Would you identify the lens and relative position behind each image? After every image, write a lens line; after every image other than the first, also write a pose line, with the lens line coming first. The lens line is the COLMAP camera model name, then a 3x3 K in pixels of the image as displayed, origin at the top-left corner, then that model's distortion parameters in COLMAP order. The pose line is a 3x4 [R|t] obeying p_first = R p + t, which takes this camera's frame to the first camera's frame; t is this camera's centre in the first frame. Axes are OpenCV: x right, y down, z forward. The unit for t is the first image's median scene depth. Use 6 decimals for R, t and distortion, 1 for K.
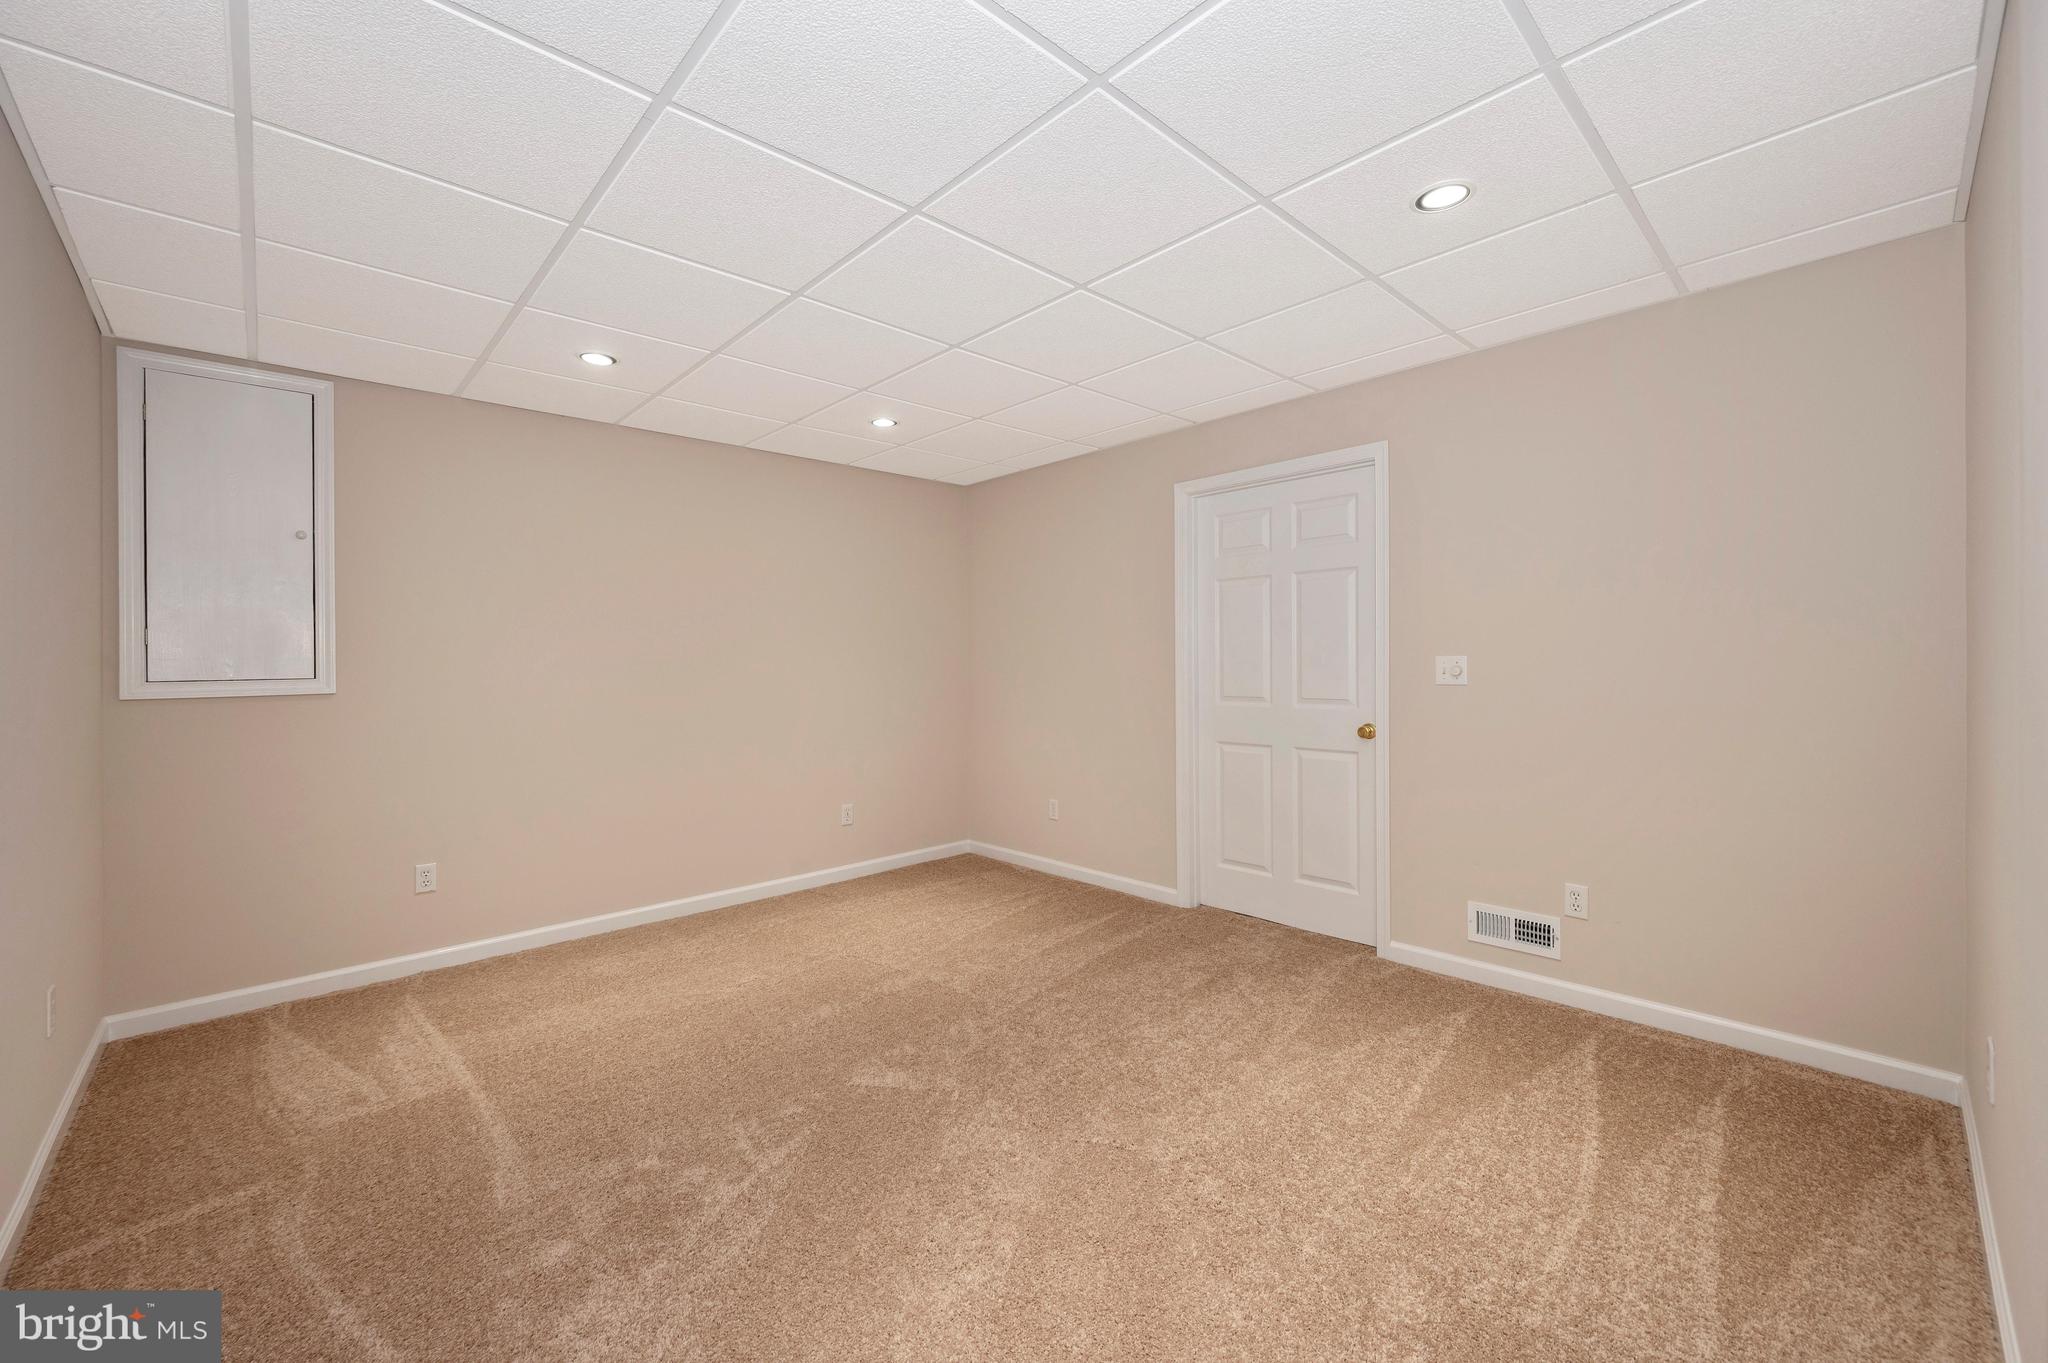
lens RADIAL K [[814.9, 0, 1010.0], [0, 814.9, 703.1], [0, 0, 1]] dist [-0.002409, -0.000211]
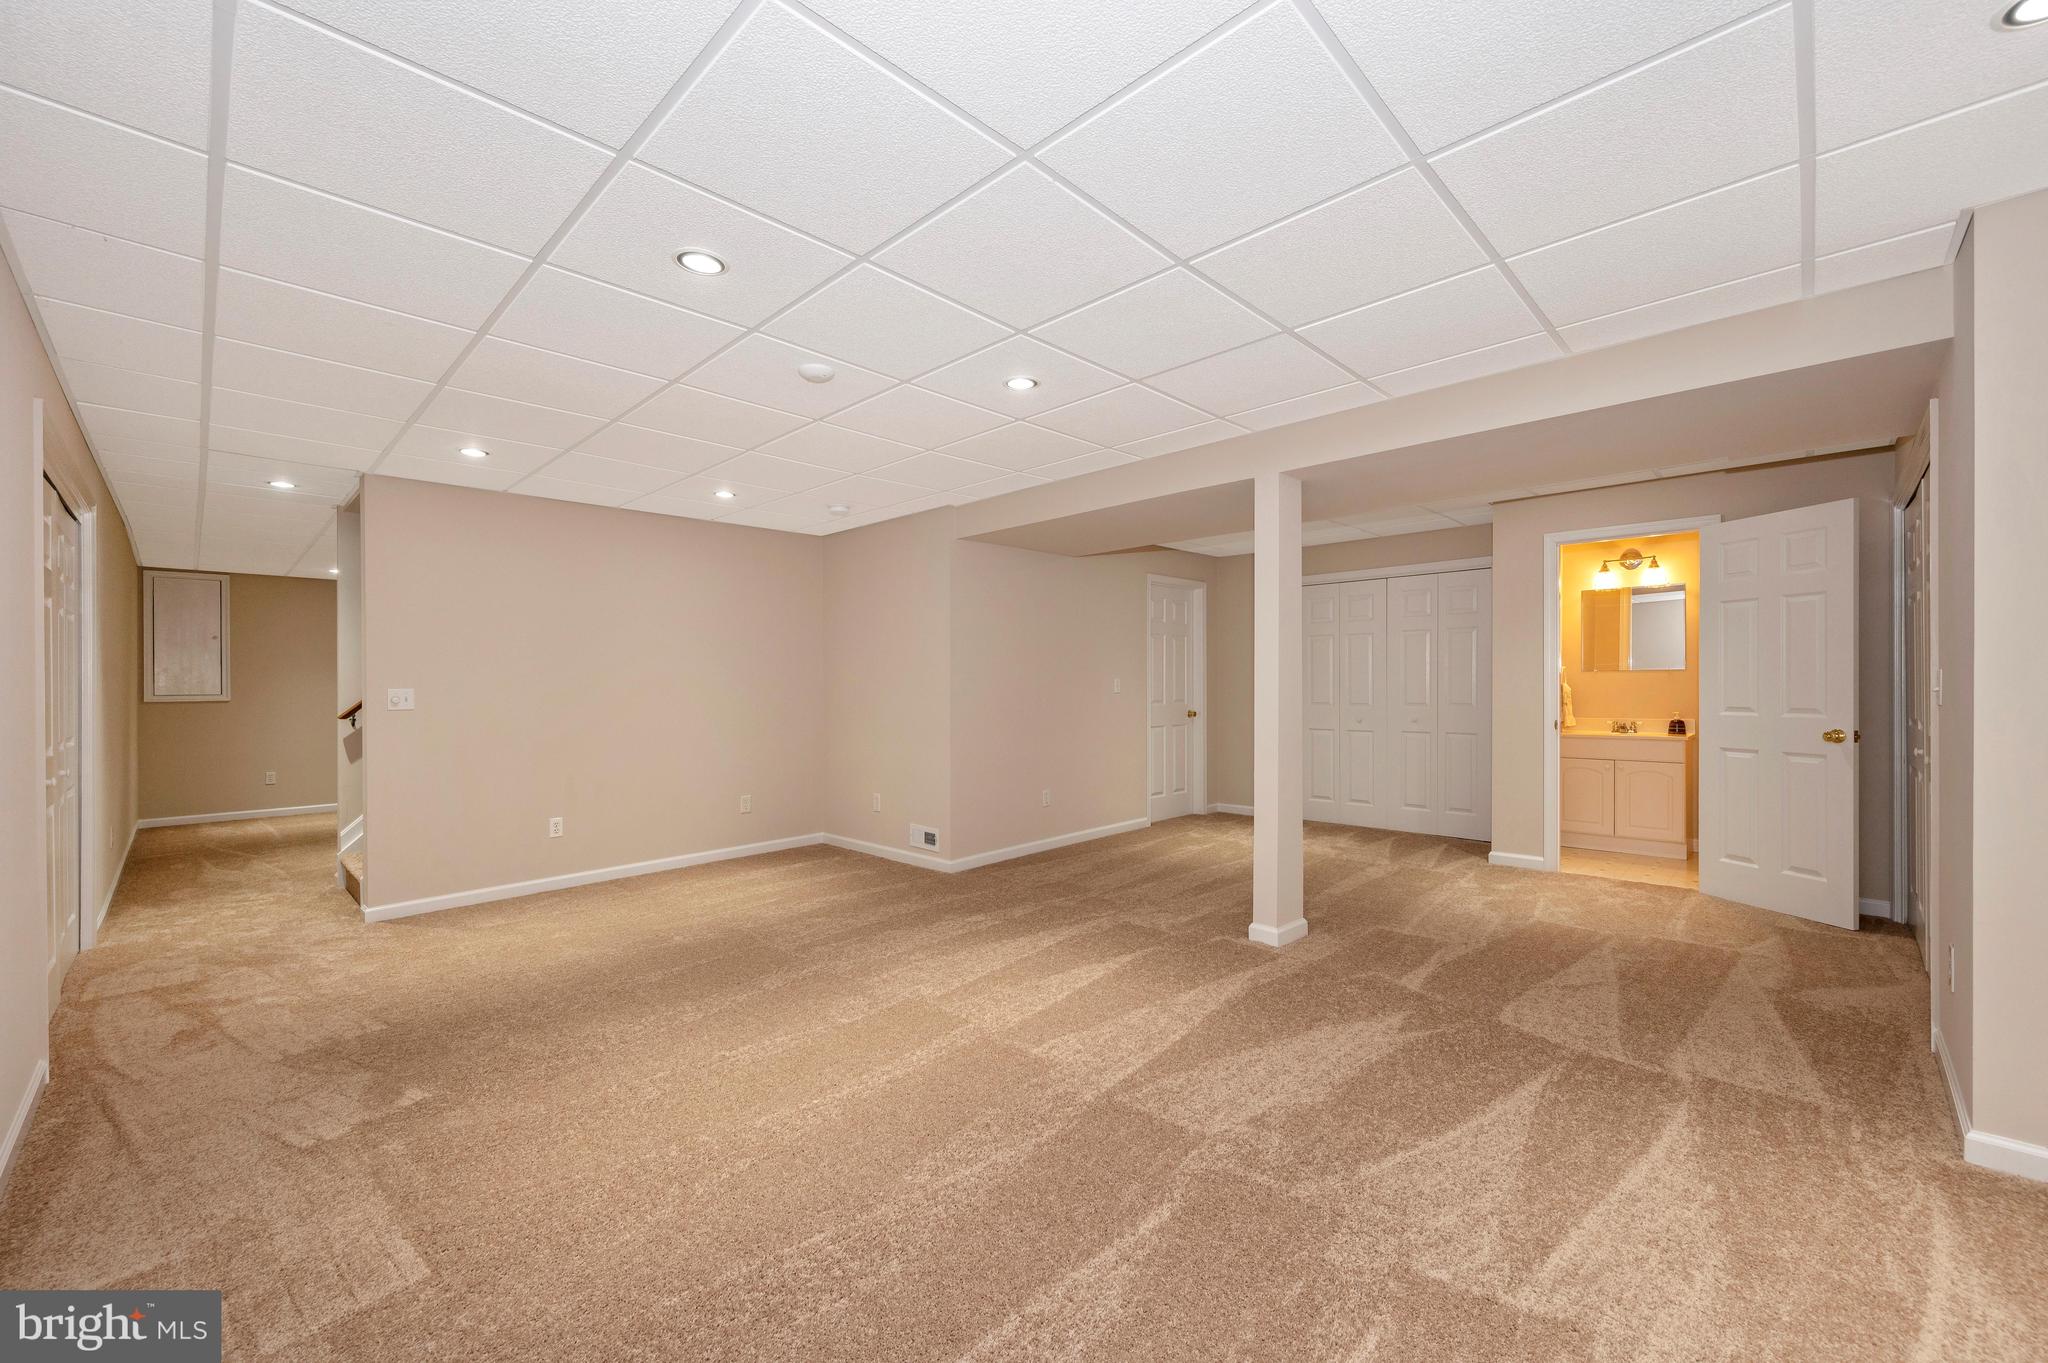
lens RADIAL K [[806.2, 0, 1024.0], [0, 806.2, 681.5], [0, 0, 1]] dist [-0.008289, -0.000021]
pose [[0.998618, 0.004913, 0.052323, 0.176580], [-0.002425, 0.998868, -0.047510, 0.004795], [-0.052497, 0.047318, 0.997499, -0.186794]]
